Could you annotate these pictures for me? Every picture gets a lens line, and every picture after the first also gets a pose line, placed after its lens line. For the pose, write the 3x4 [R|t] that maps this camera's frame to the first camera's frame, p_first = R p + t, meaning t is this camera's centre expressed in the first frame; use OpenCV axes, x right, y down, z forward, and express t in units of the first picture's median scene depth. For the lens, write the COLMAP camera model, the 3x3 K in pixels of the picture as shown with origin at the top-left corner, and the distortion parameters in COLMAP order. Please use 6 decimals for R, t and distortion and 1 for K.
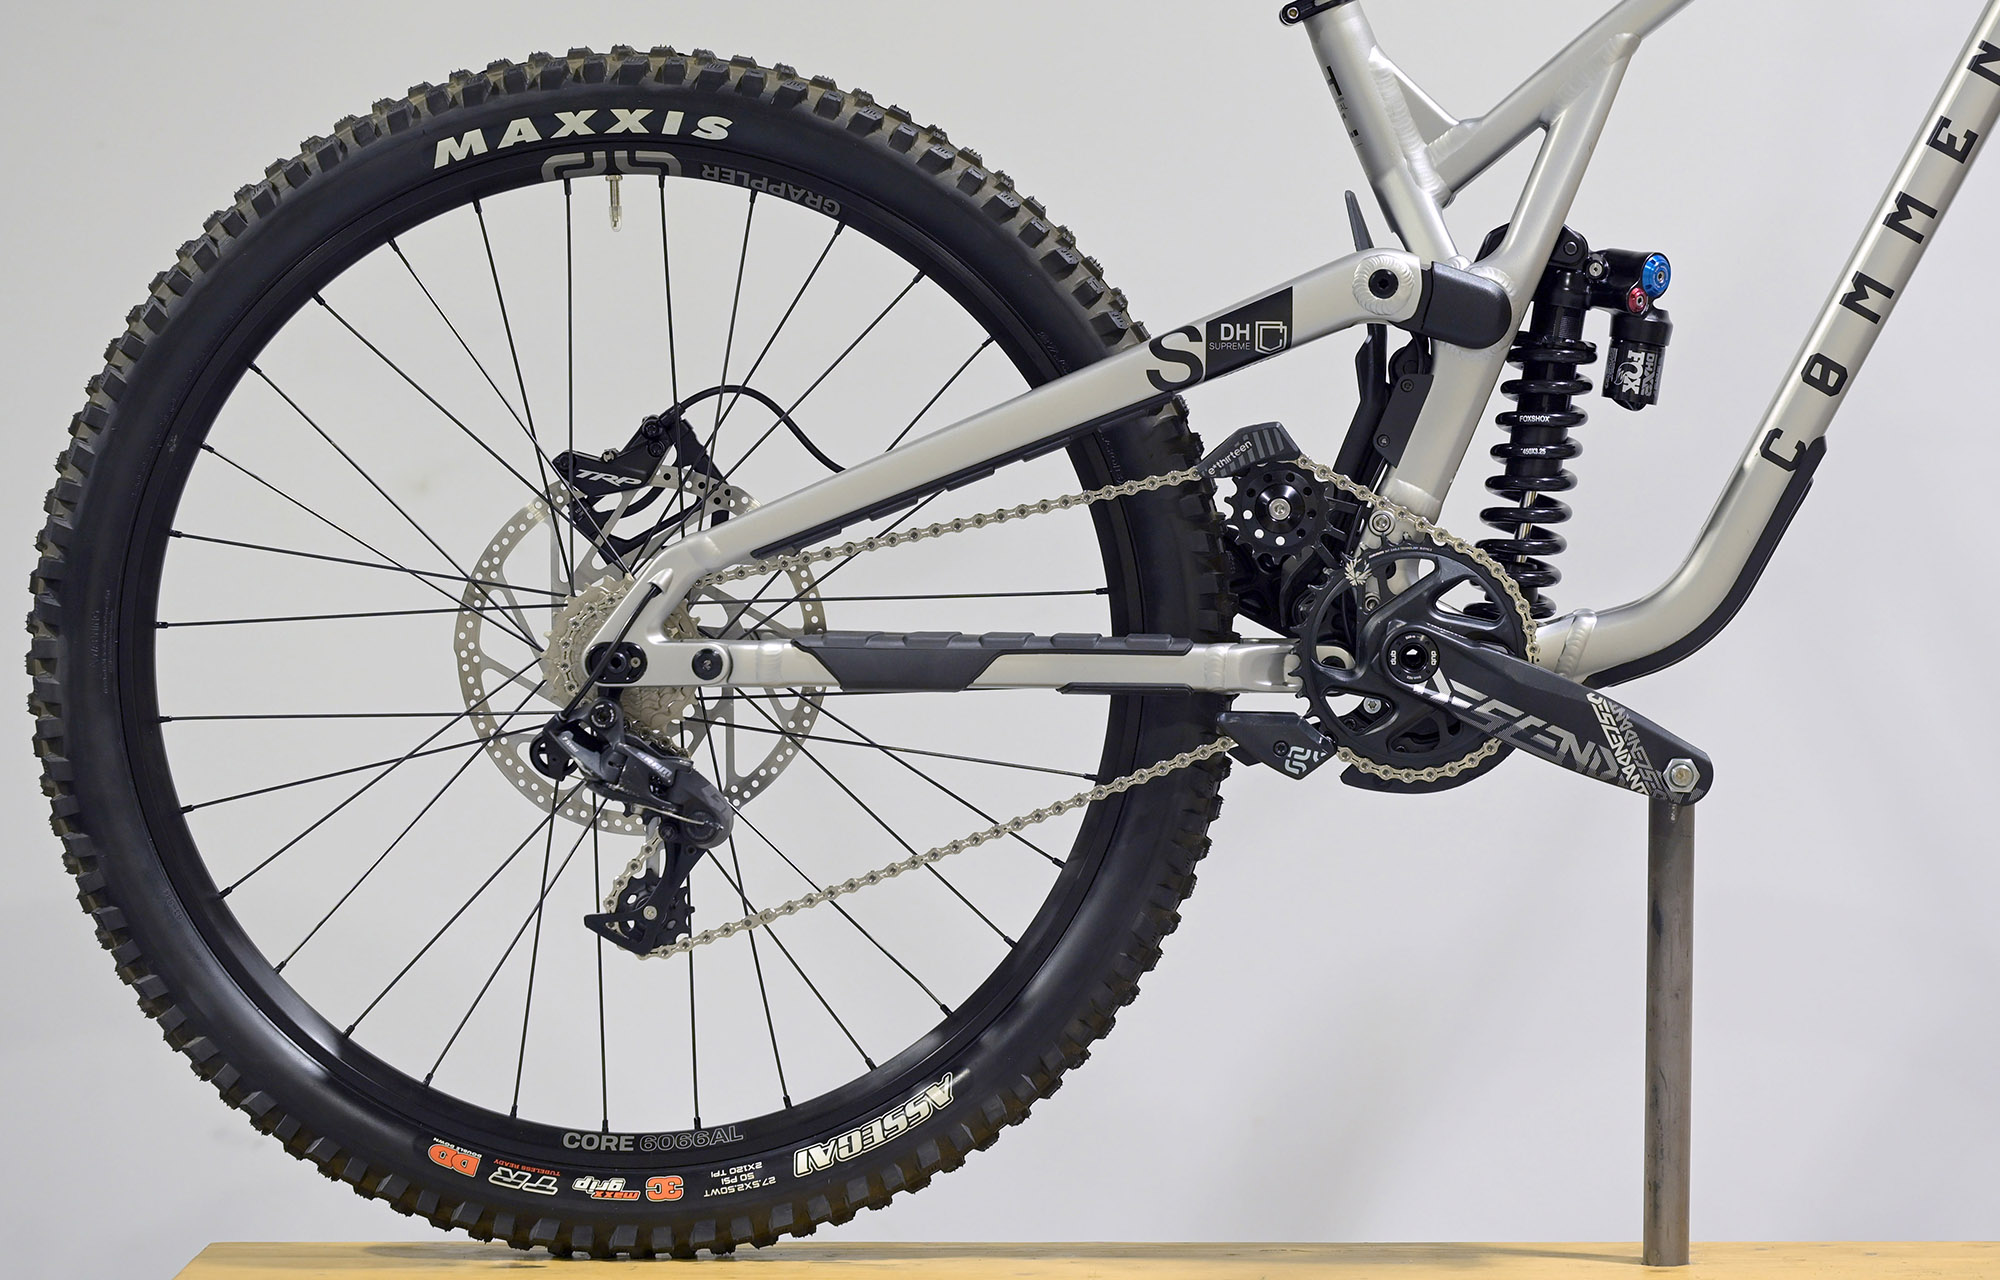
lens RADIAL K [[8415.3, 0, 1070.4], [0, 8415.3, 636.1], [0, 0, 1]] dist [0.032091, -2.718478]
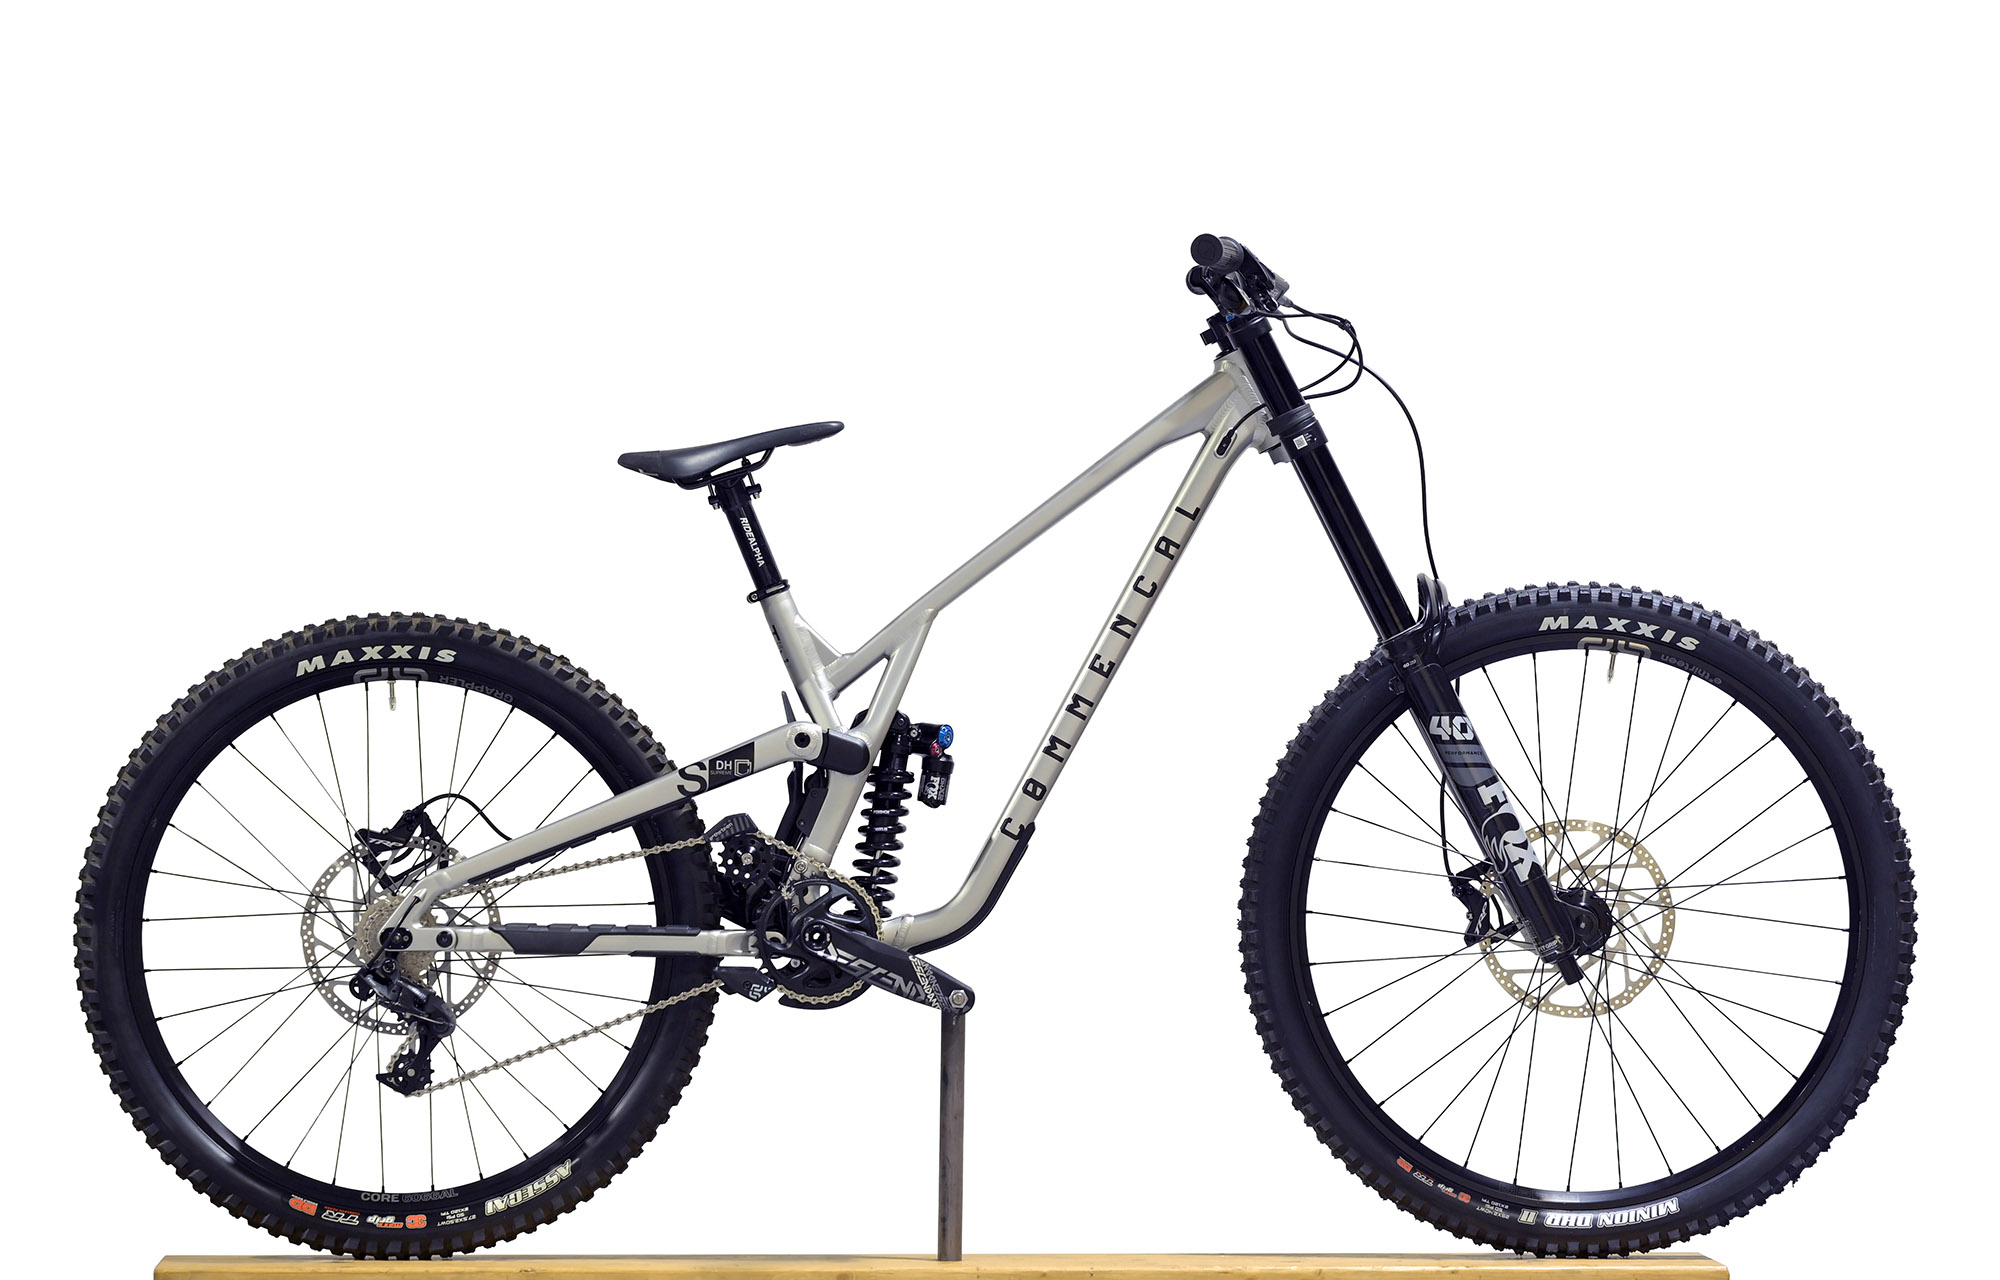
lens RADIAL K [[8415.3, 0, 1070.4], [0, 8415.3, 636.1], [0, 0, 1]] dist [0.032091, -2.718478]
pose [[0.996611, 0.006070, 0.082037, -0.057595], [-0.001240, 0.998269, -0.058804, 0.045610], [-0.082252, 0.058503, 0.994893, -0.882242]]
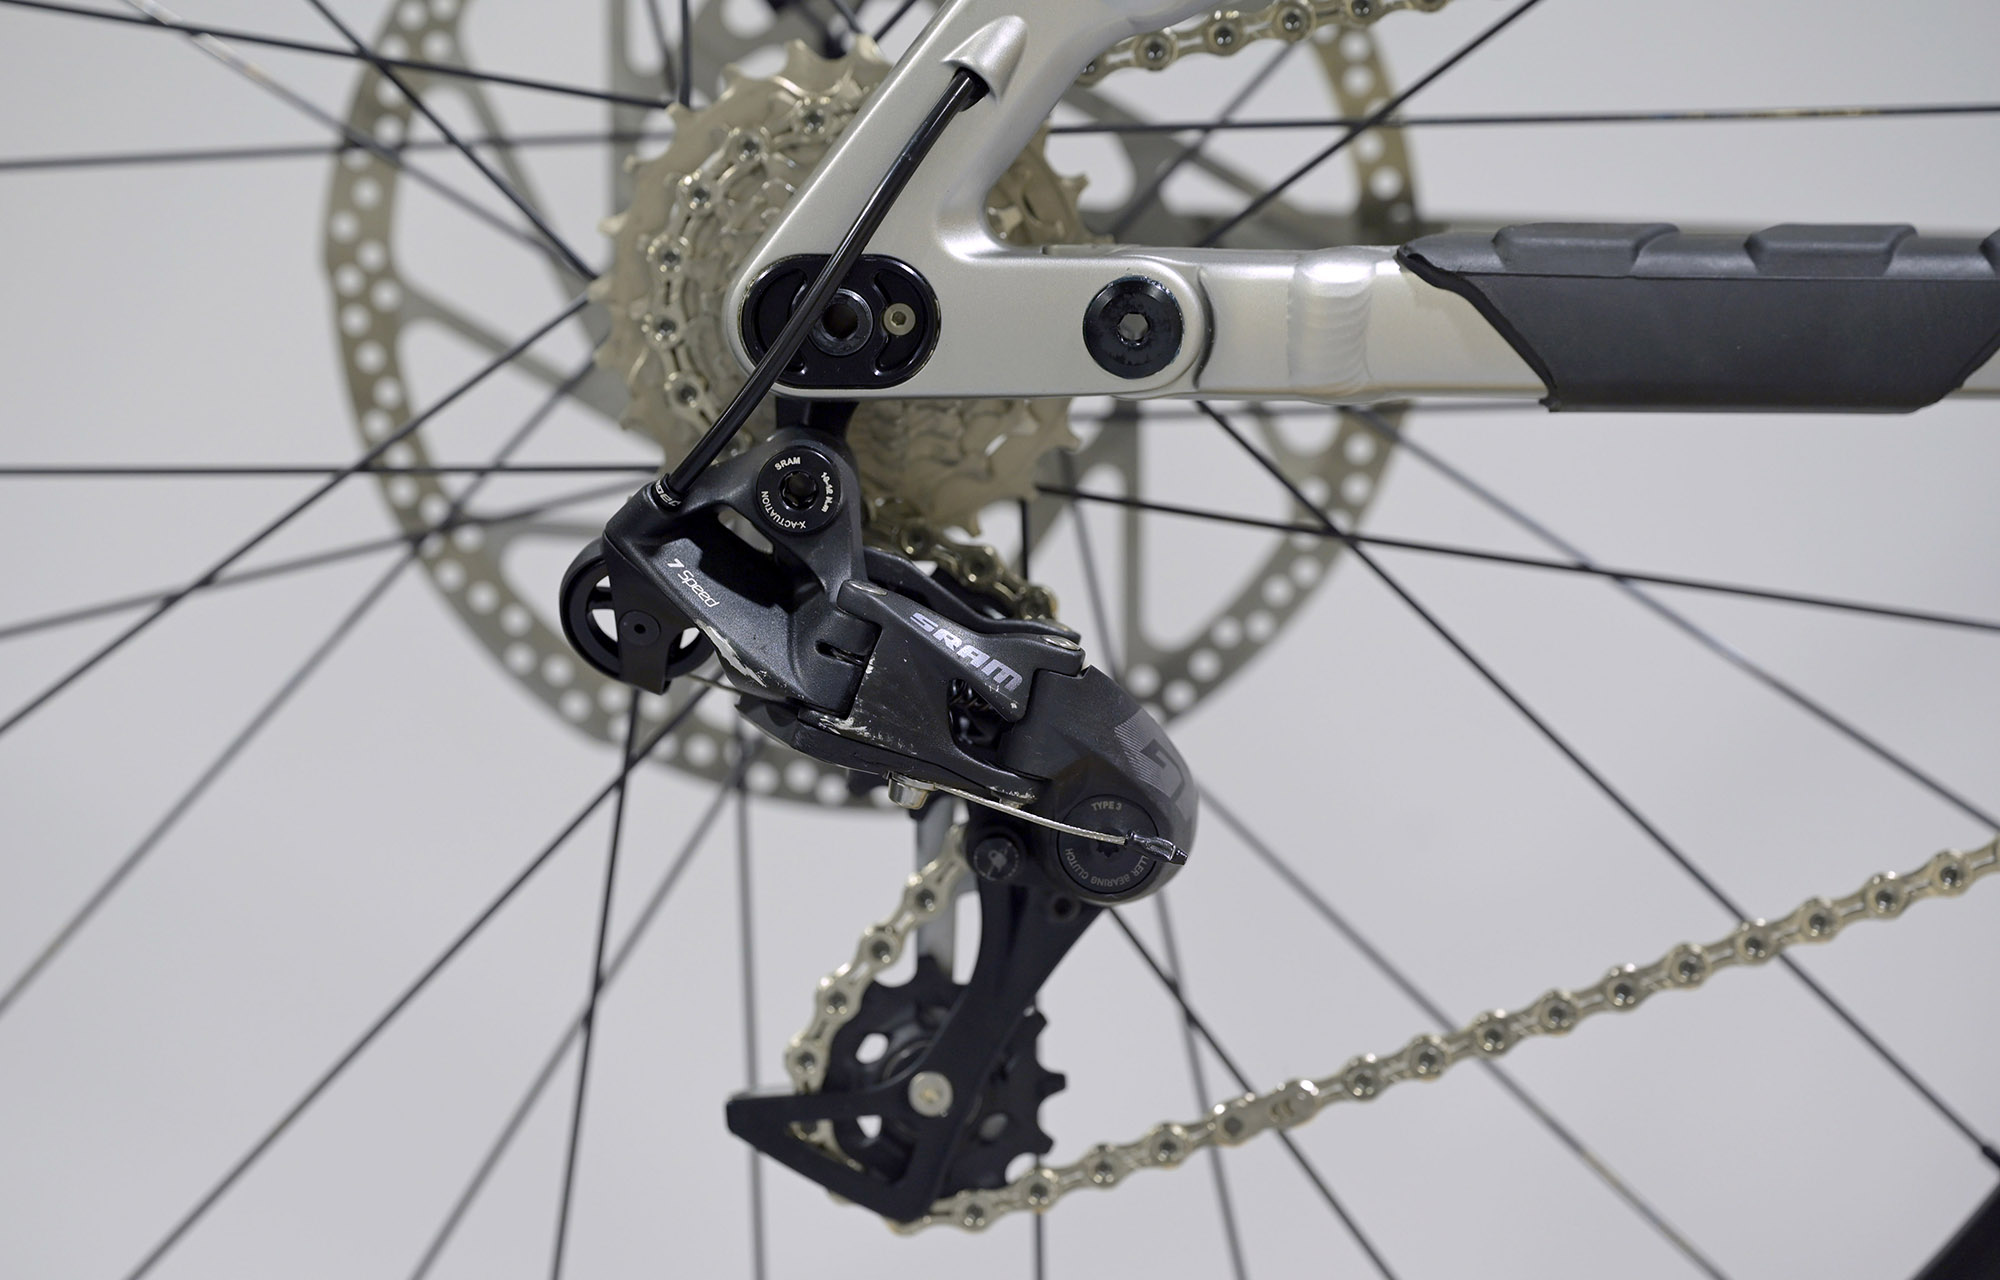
lens RADIAL K [[6952.8, 0, 1000.0], [0, 6952.8, 640.0], [0, 0, 1]] dist [0.213458, 0.618657]
pose [[0.999784, 0.003177, 0.020550, -0.052482], [-0.004500, 0.997899, 0.064632, -0.001702], [-0.020302, -0.064710, 0.997698, 0.730668]]
